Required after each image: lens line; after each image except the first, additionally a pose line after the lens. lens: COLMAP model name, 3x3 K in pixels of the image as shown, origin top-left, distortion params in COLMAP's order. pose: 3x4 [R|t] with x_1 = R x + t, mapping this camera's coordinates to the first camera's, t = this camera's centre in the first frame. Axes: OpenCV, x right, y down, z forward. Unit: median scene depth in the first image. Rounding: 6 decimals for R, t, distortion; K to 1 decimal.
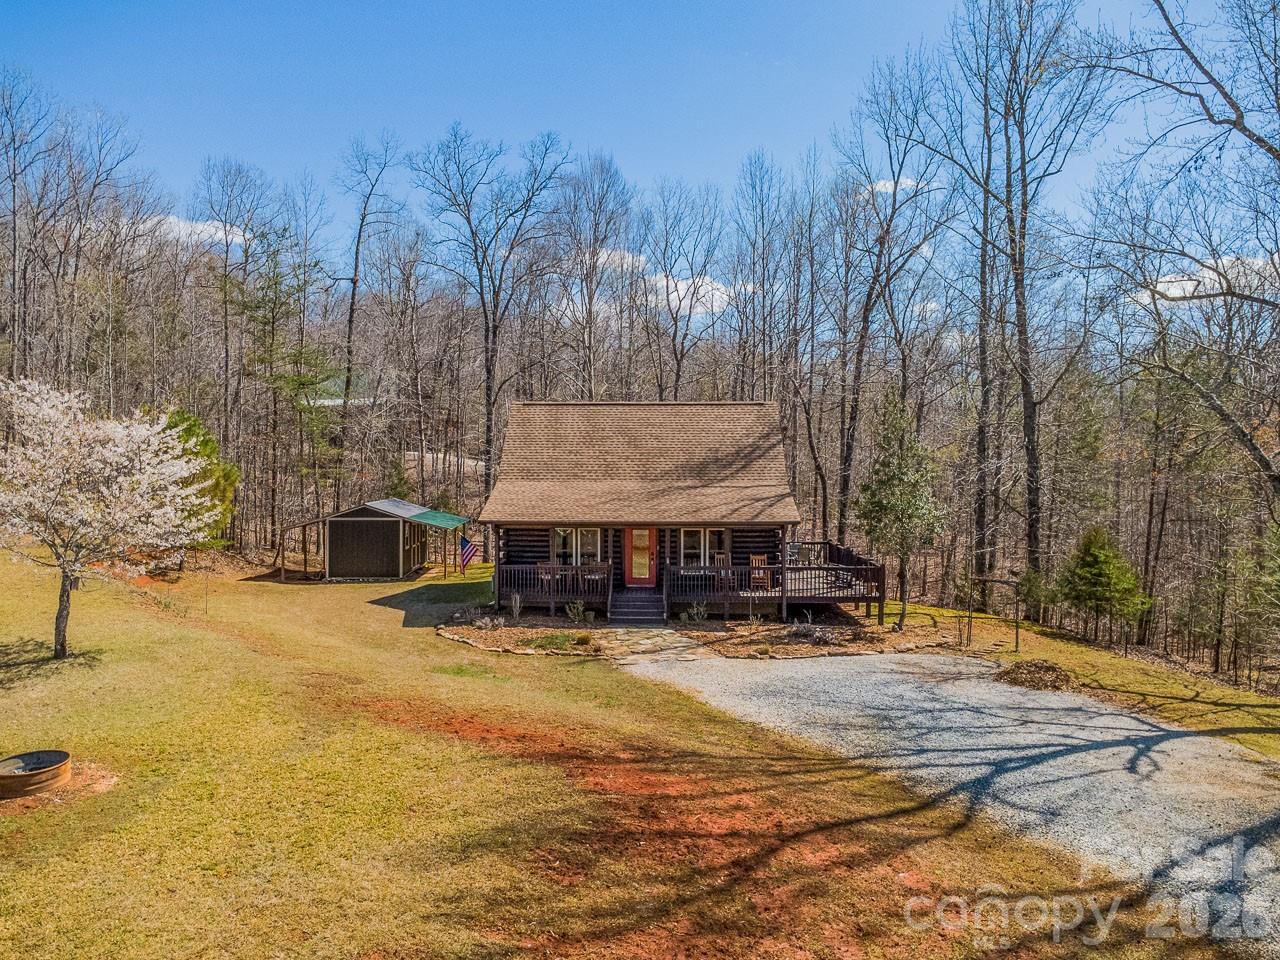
lens RADIAL K [[899.2, 0, 634.6], [0, 899.2, 473.2], [0, 0, 1]] dist [-0.003411, 0.001495]
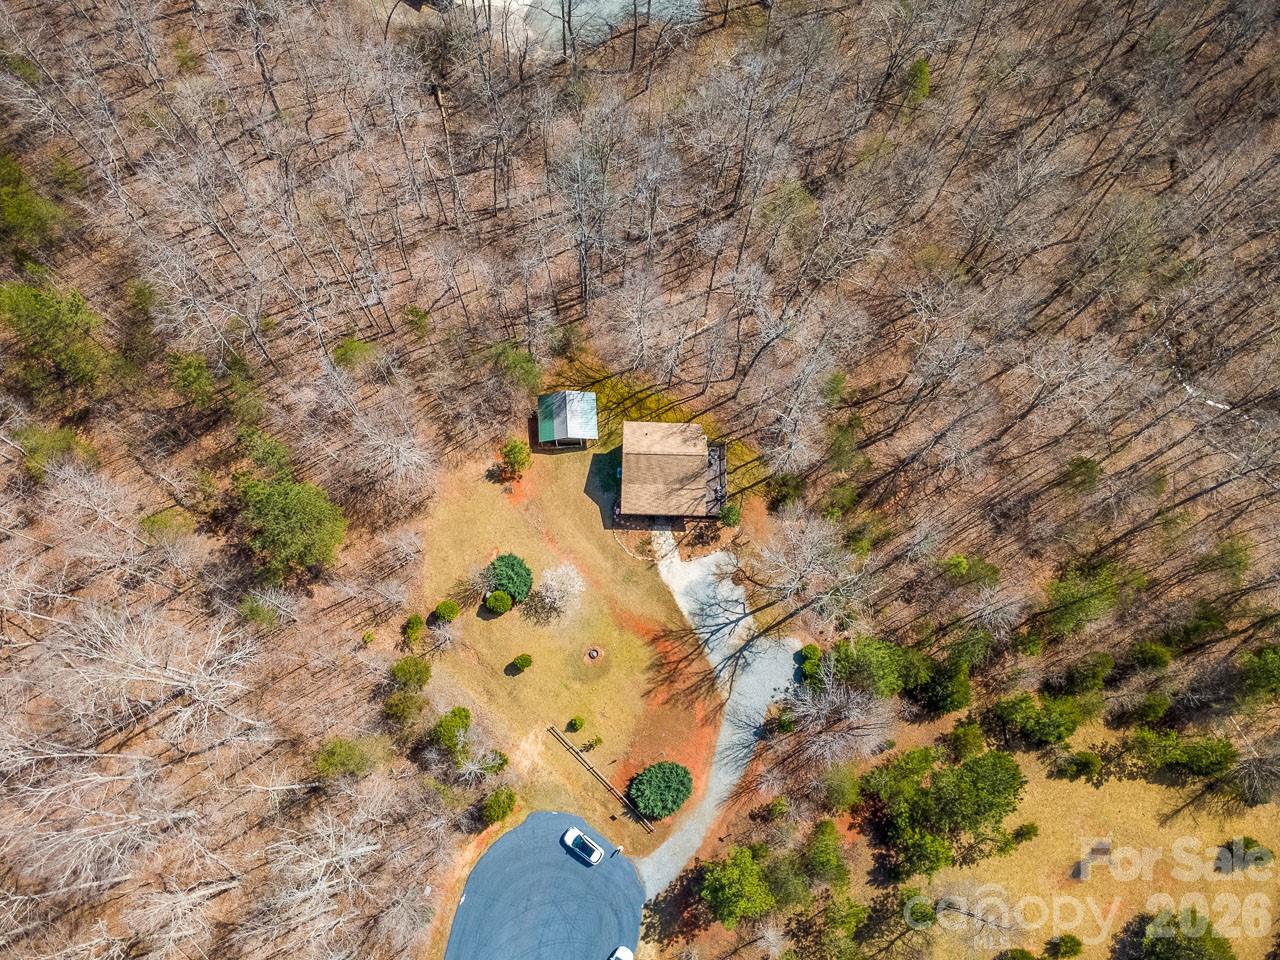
lens RADIAL K [[899.2, 0, 634.6], [0, 899.2, 473.2], [0, 0, 1]] dist [-0.003411, 0.001495]
pose [[0.999791, -0.004769, 0.019883, -0.178857], [-0.017087, 0.339214, 0.940554, -3.349282], [-0.011230, -0.940697, 0.339062, -0.127565]]
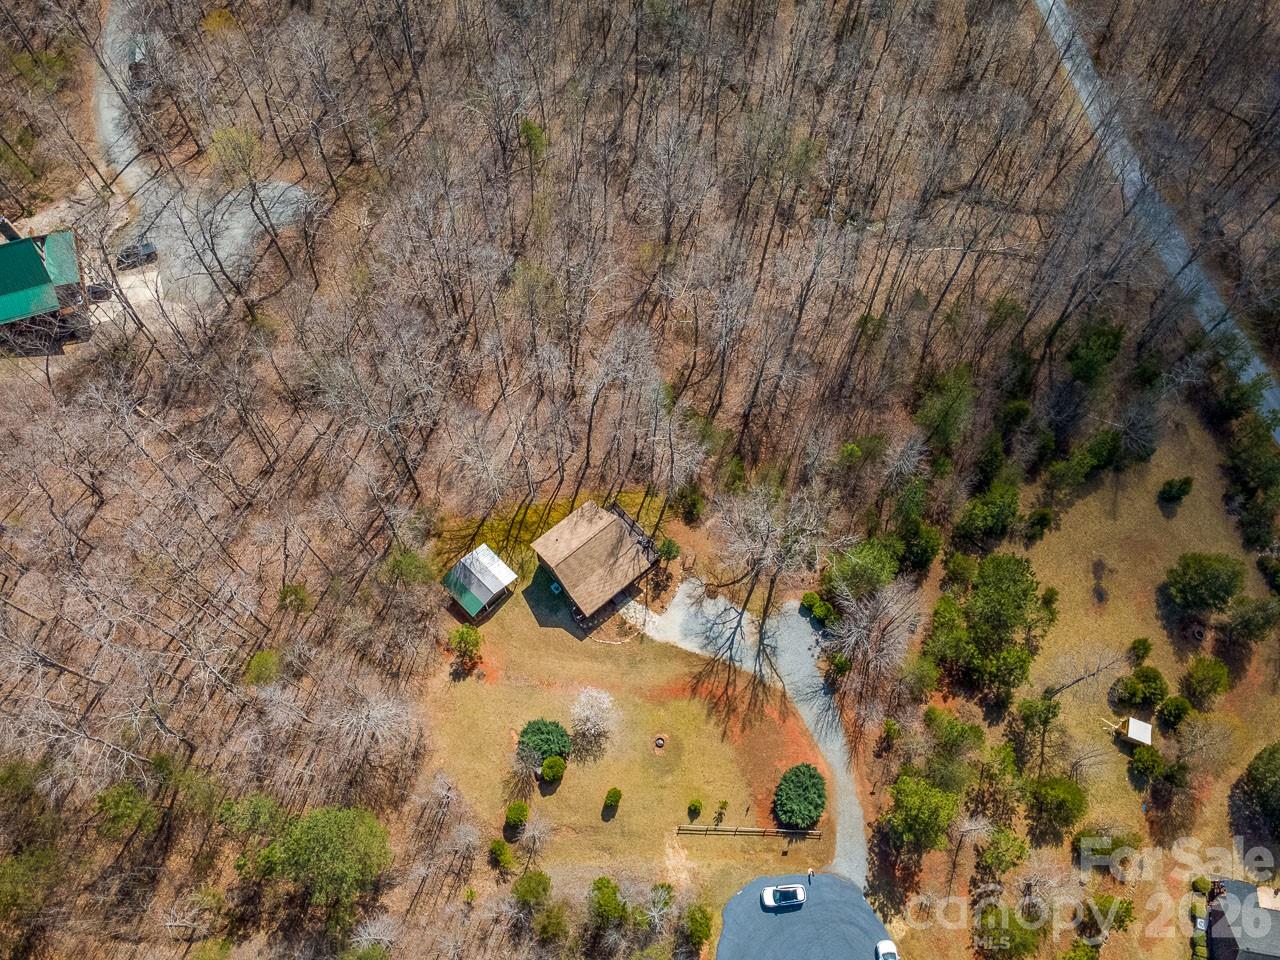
lens RADIAL K [[899.2, 0, 634.6], [0, 899.2, 473.2], [0, 0, 1]] dist [-0.003411, 0.001495]
pose [[0.737851, -0.607342, 0.294468, -0.725060], [0.010013, 0.446073, 0.894940, -3.384884], [-0.674889, -0.657385, 0.335217, -0.016757]]
